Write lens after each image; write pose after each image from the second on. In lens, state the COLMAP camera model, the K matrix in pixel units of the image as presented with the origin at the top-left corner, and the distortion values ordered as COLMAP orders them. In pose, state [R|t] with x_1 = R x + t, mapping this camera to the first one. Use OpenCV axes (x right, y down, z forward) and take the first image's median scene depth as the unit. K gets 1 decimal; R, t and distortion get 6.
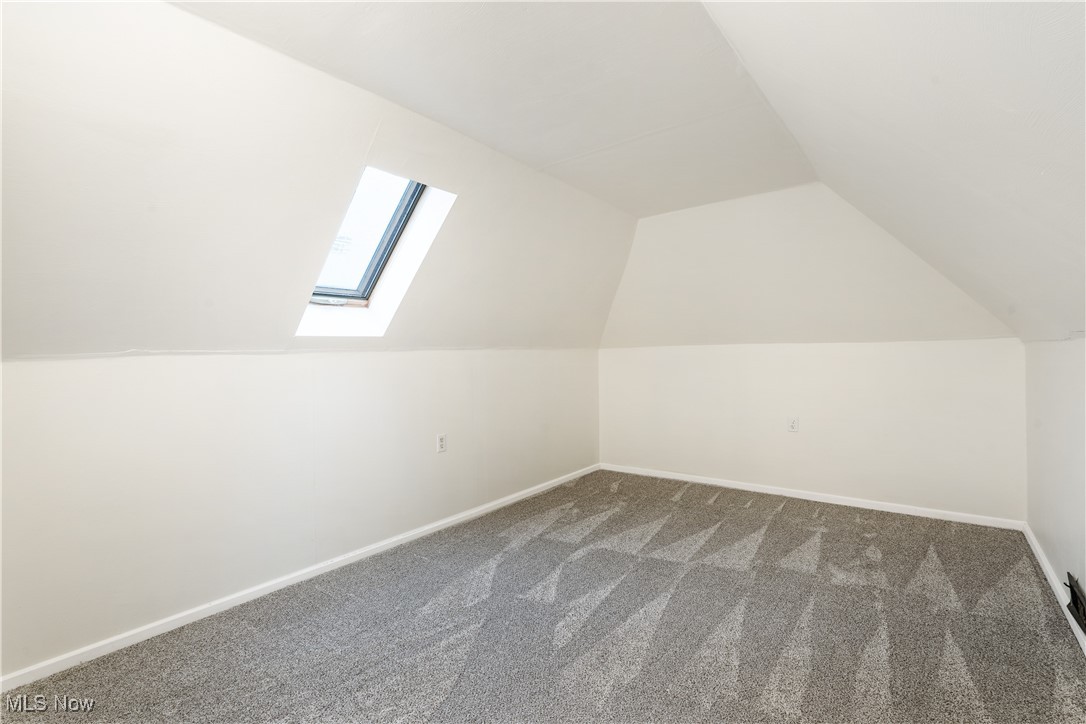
lens RADIAL K [[493.3, 0, 546.9], [0, 493.3, 361.4], [0, 0, 1]] dist [0.000465, -0.000123]
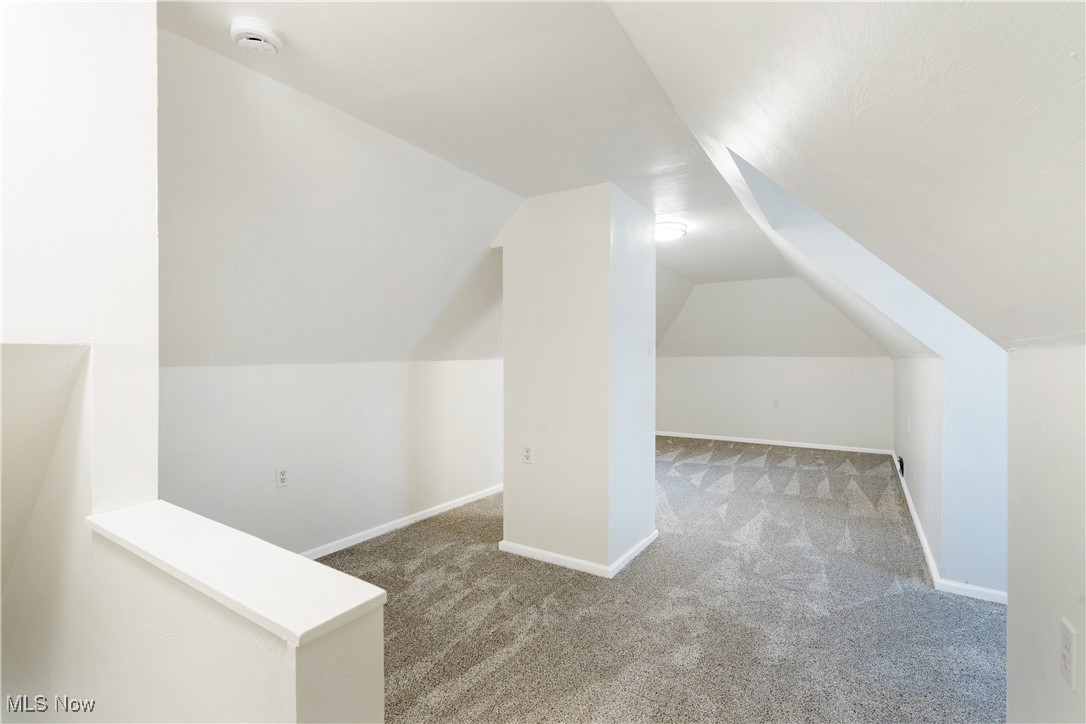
lens RADIAL K [[493.3, 0, 546.9], [0, 493.3, 361.4], [0, 0, 1]] dist [0.000465, -0.000123]
pose [[0.995012, 0.023578, 0.096931, -0.616849], [-0.022877, 0.999704, -0.008334, 0.016425], [-0.097099, 0.006075, 0.995256, -0.846556]]
